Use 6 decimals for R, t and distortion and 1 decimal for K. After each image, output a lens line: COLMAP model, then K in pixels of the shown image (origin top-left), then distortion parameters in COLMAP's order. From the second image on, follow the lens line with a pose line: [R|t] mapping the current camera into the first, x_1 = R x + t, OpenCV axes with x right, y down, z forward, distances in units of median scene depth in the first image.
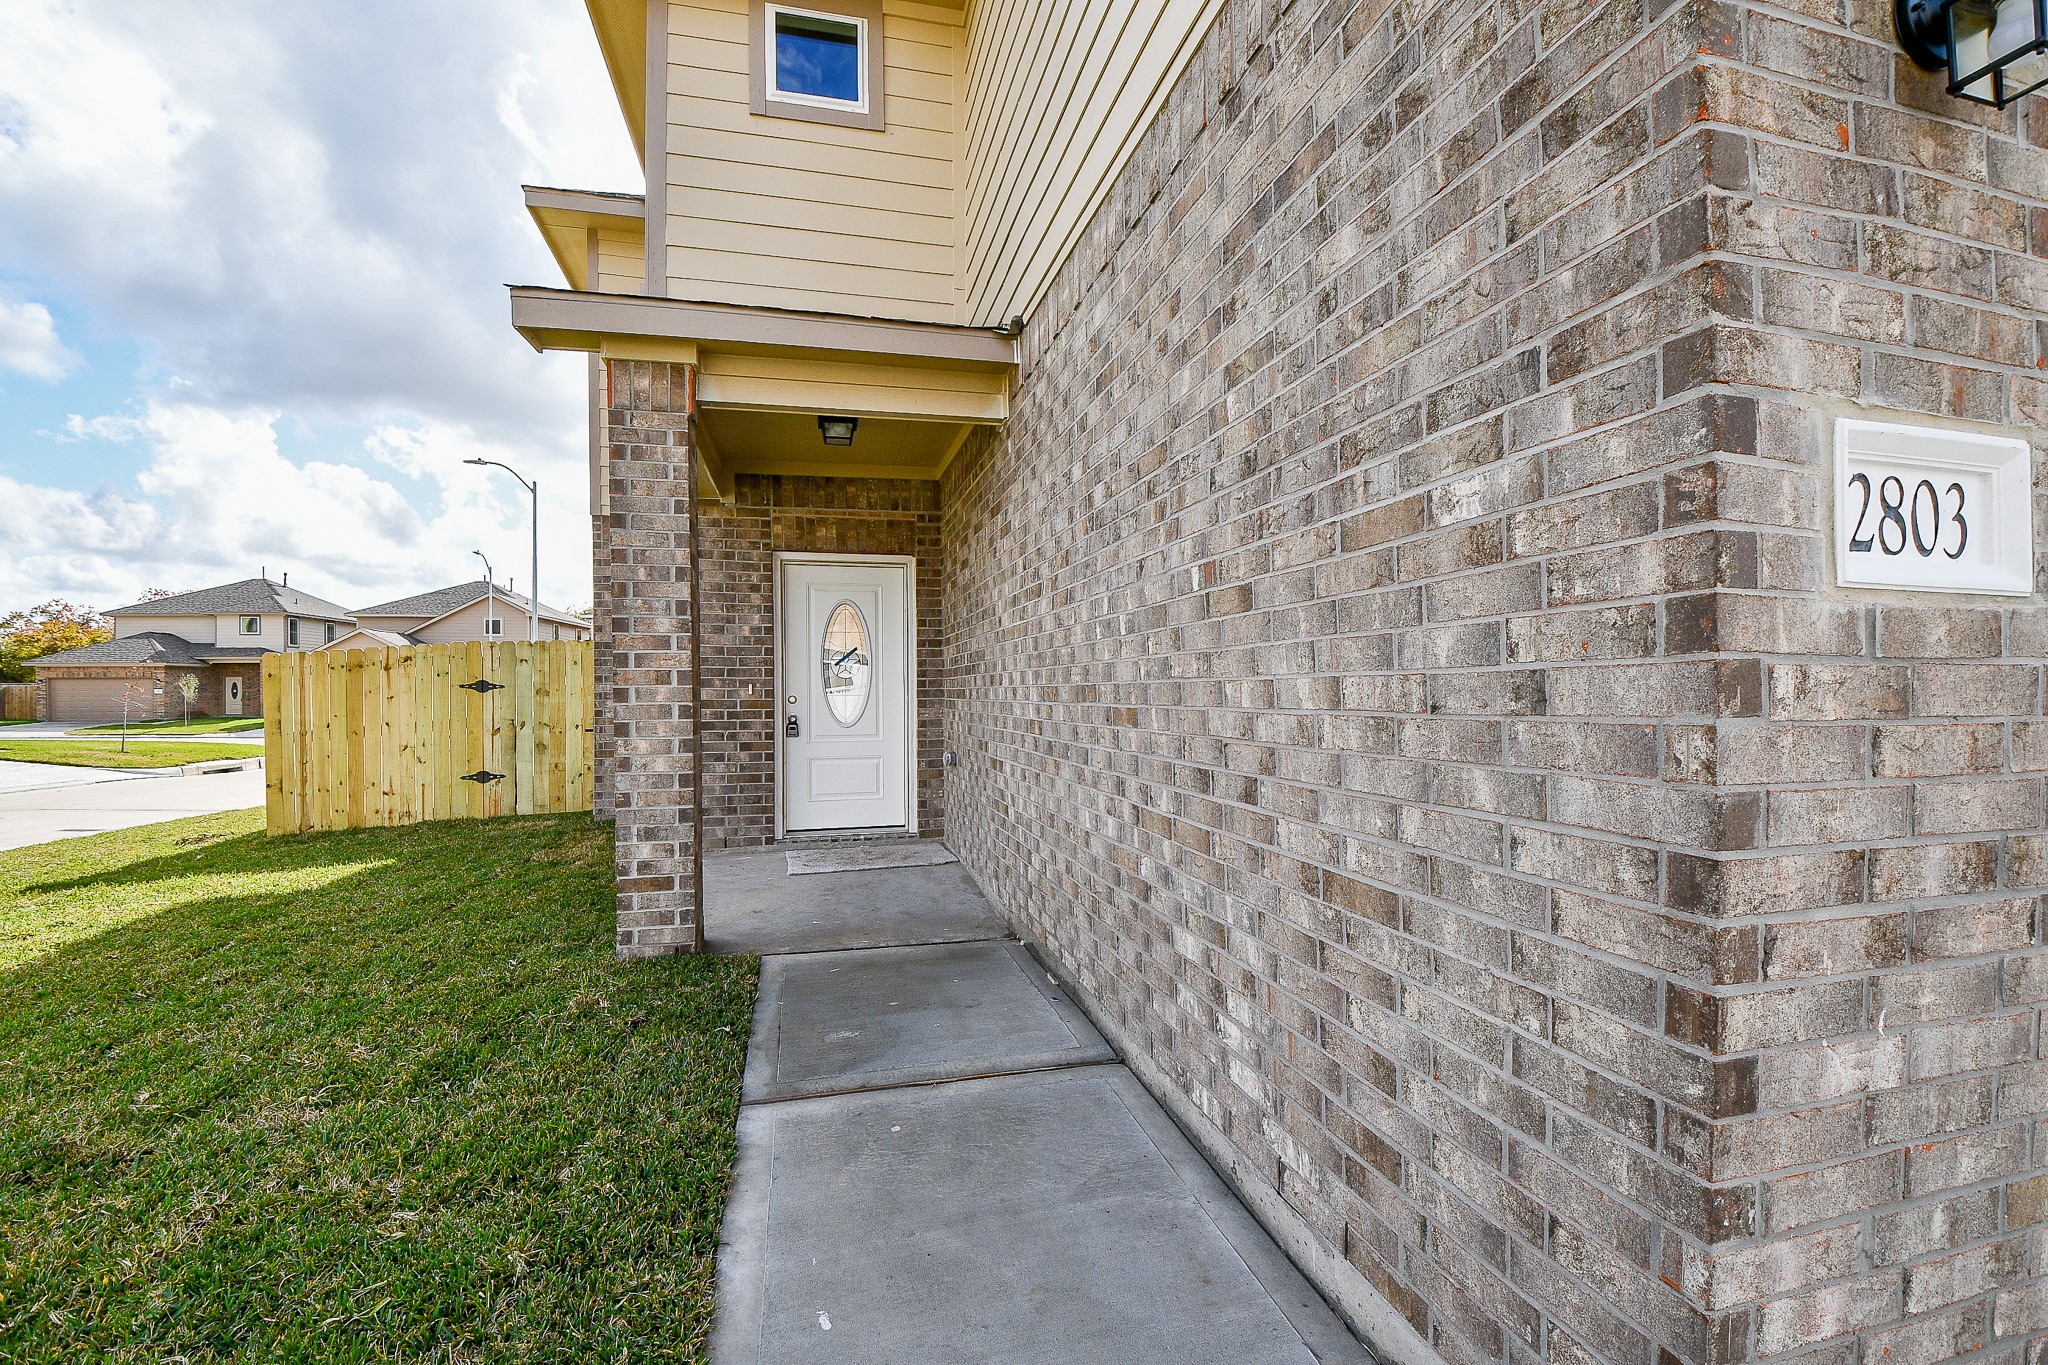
lens RADIAL K [[897.5, 0, 1014.7], [0, 897.5, 692.5], [0, 0, 1]] dist [-0.002466, -0.014261]
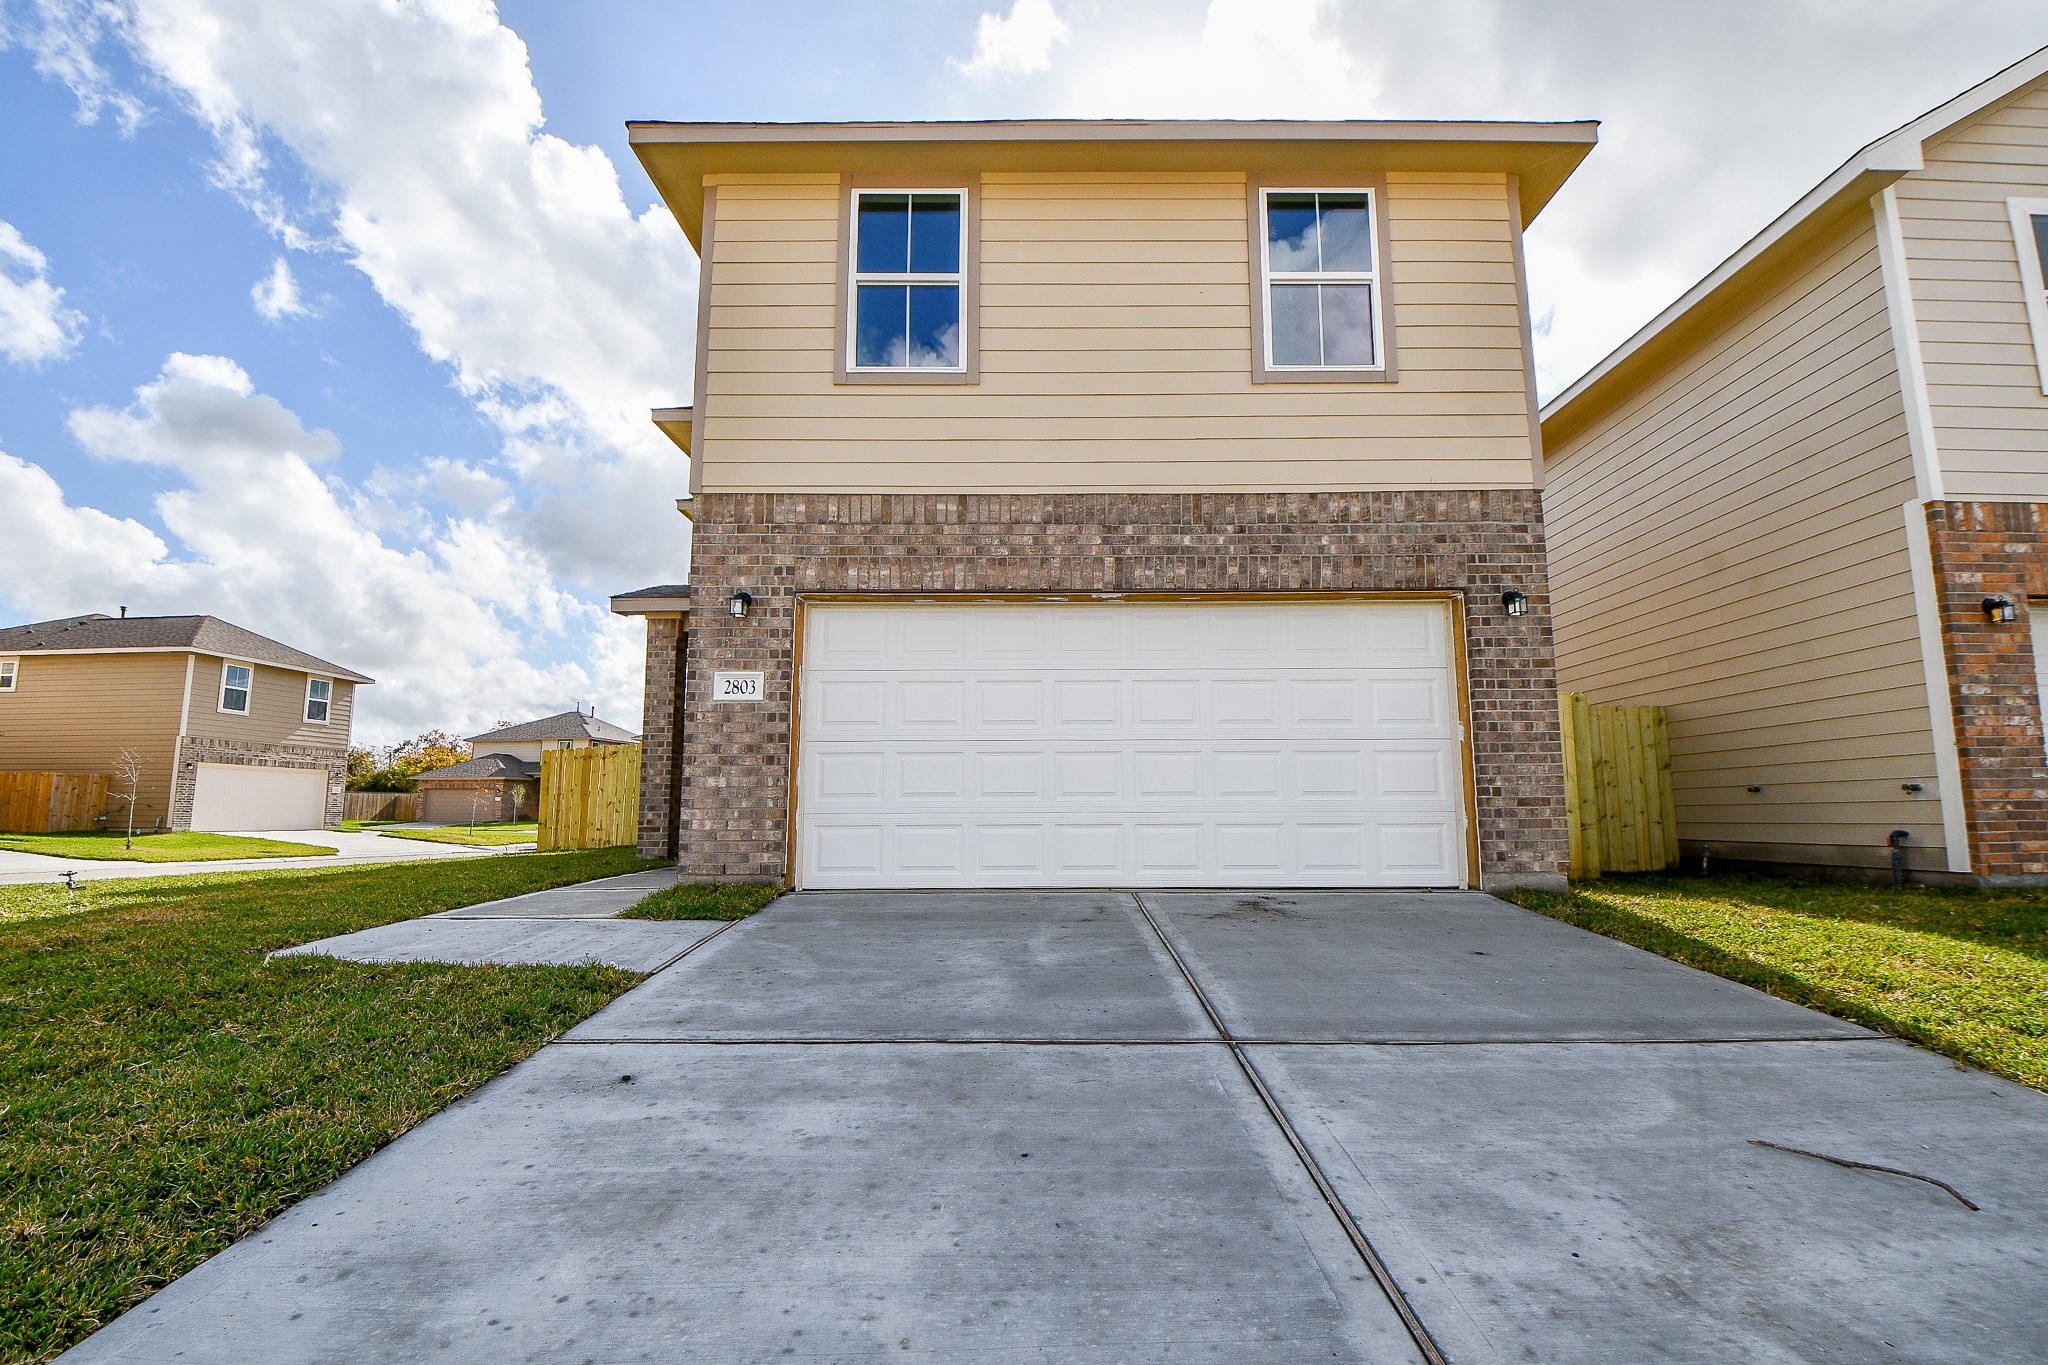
lens RADIAL K [[897.5, 0, 1036.7], [0, 897.5, 684.5], [0, 0, 1]] dist [-0.002466, -0.014261]
pose [[0.972720, -0.032111, -0.229749, 0.558067], [-0.000450, 0.990111, -0.140289, 0.078253], [0.231981, 0.136565, 0.963086, -0.544539]]
